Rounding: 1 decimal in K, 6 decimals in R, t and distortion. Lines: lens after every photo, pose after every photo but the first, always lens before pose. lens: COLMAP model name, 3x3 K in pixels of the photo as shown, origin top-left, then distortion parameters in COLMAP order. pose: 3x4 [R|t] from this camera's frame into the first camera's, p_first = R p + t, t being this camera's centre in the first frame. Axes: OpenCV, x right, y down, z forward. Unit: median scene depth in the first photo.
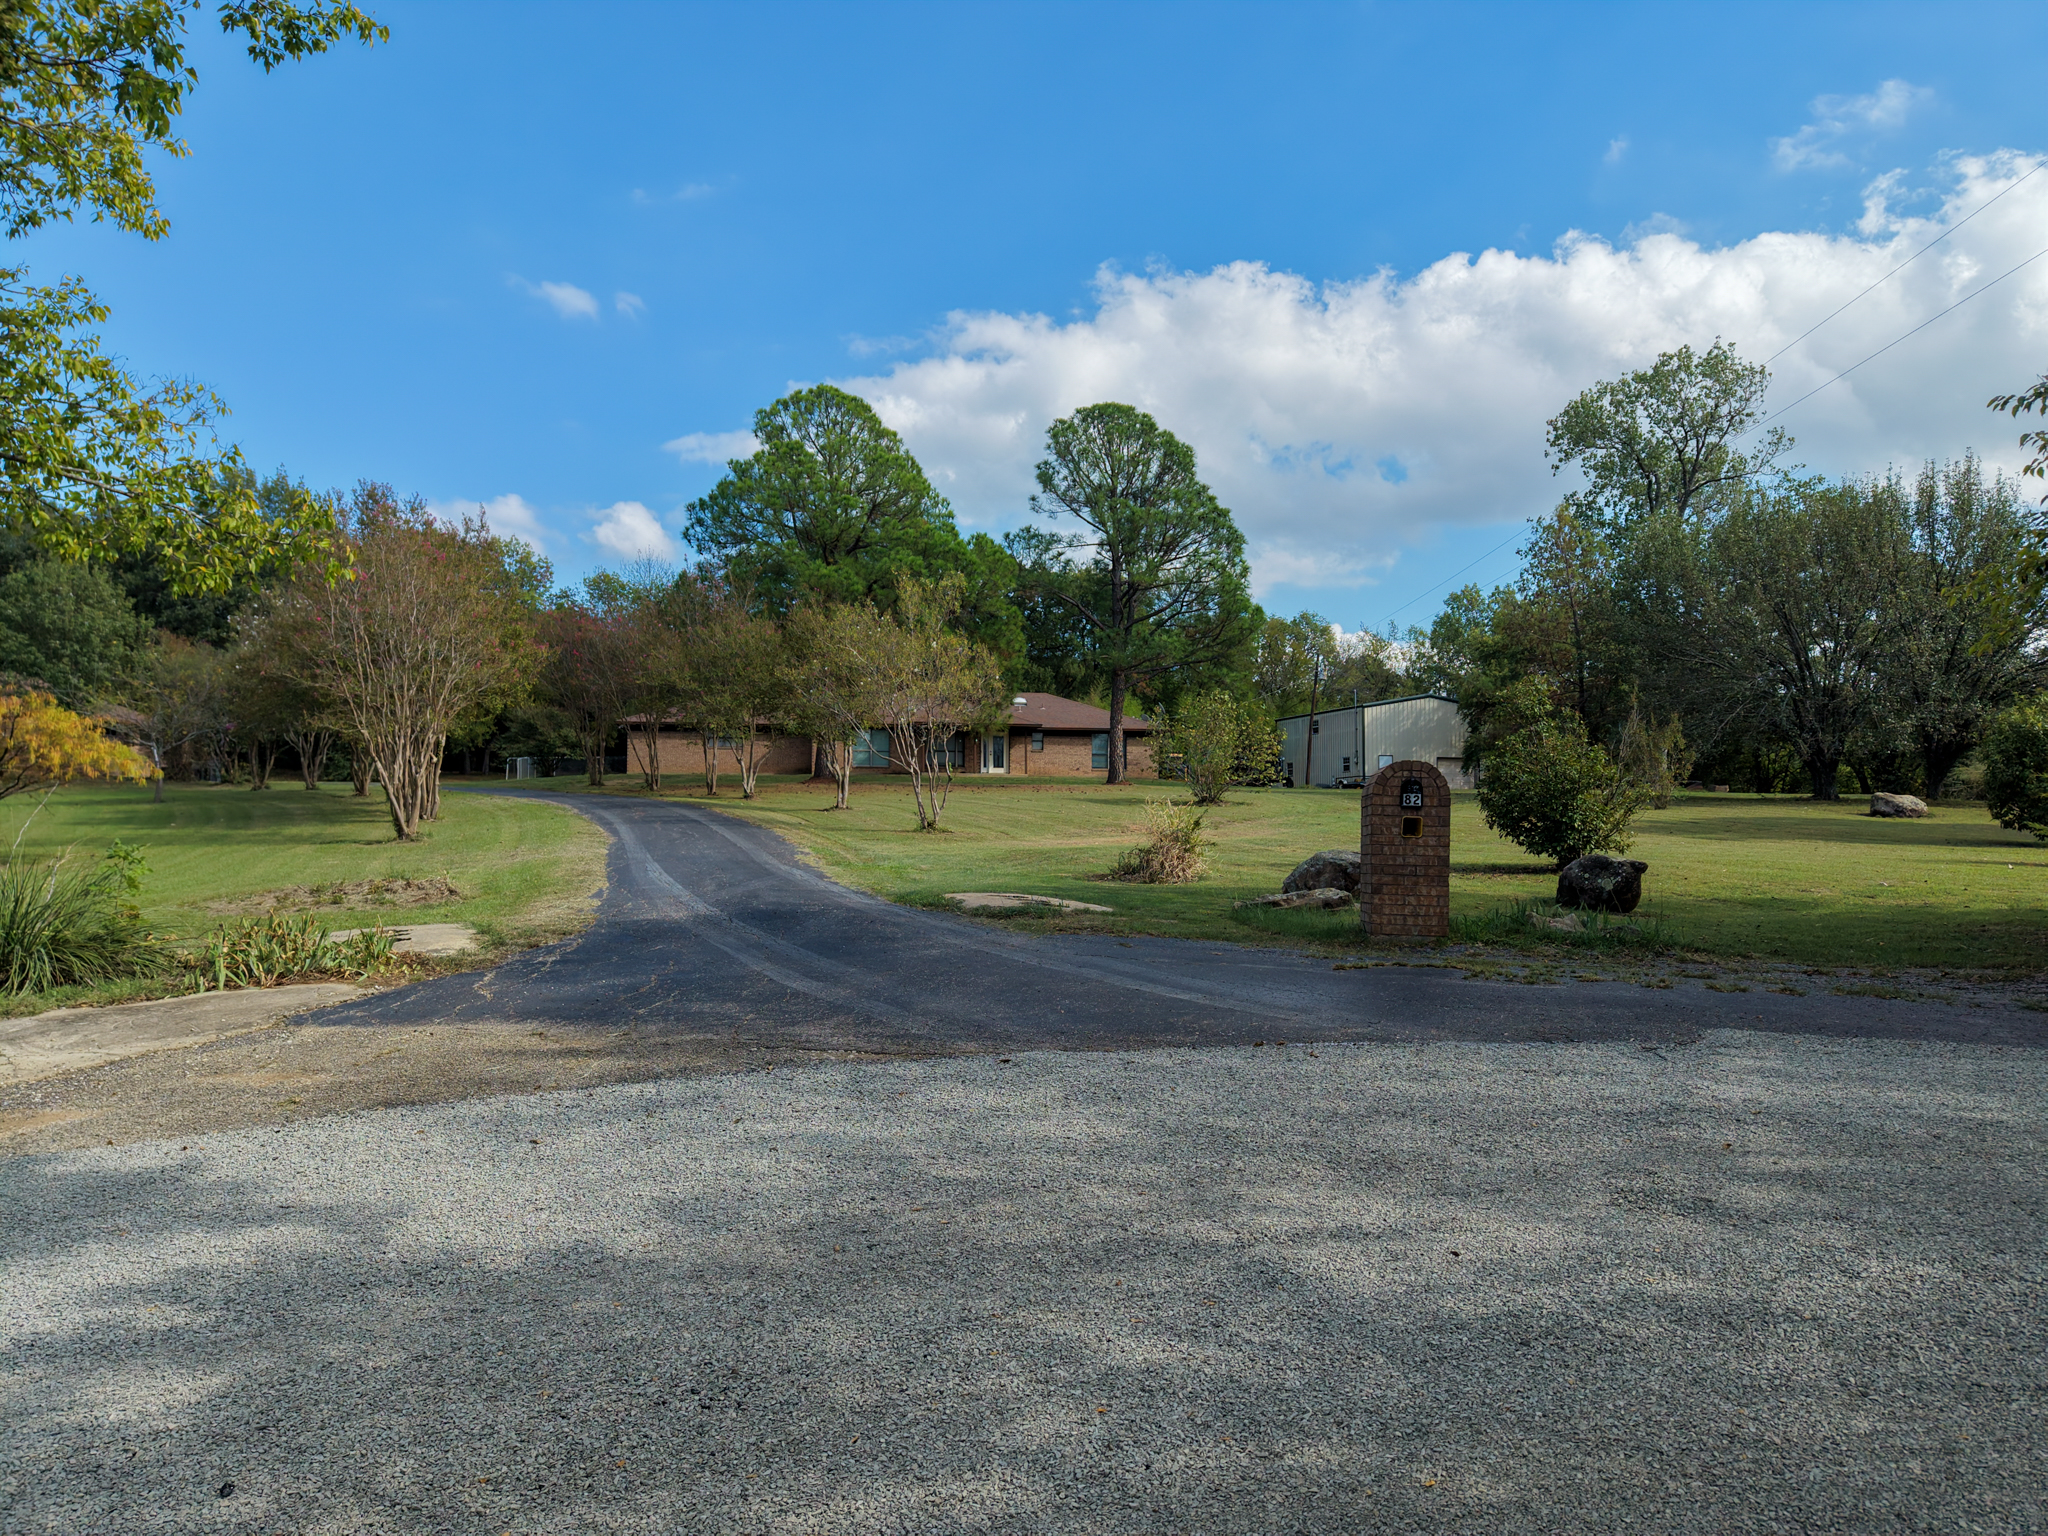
lens RADIAL K [[1430.8, 0, 1026.0], [0, 1430.8, 774.9], [0, 0, 1]] dist [0.033401, 0.001141]
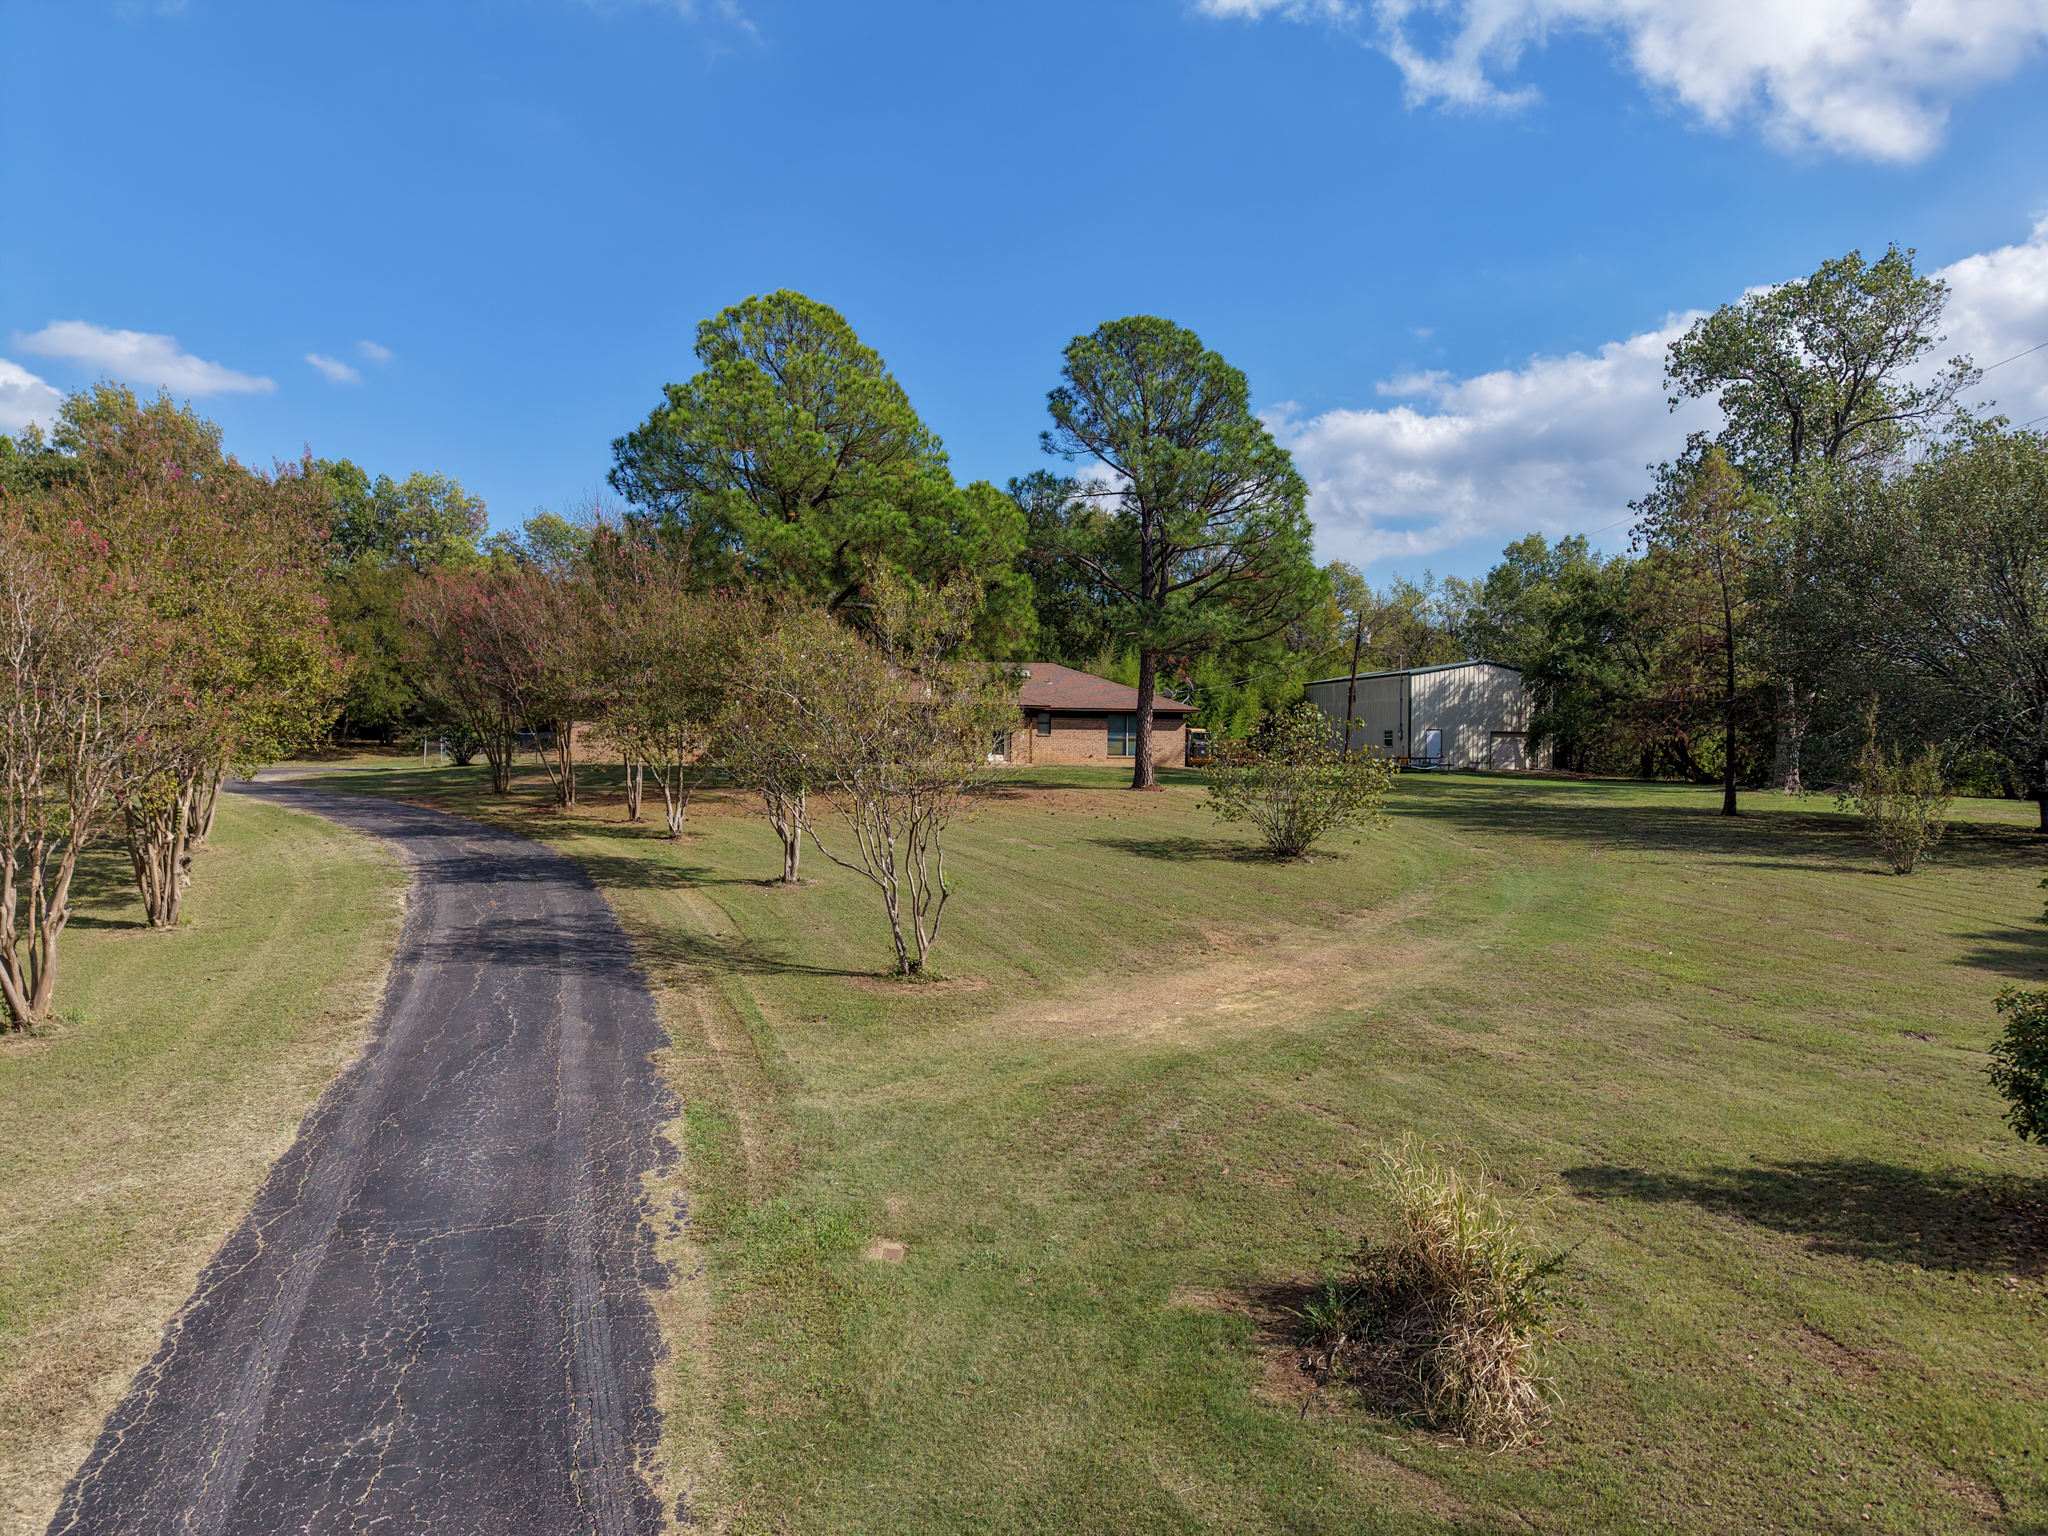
lens RADIAL K [[1424.9, 0, 1019.7], [0, 1424.9, 771.0], [0, 0, 1]] dist [0.024109, -0.023408]
pose [[0.999972, 0.006443, 0.003876, -0.011326], [-0.006616, 0.998903, 0.046349, -0.041259], [-0.003573, -0.046373, 0.998918, 0.187062]]
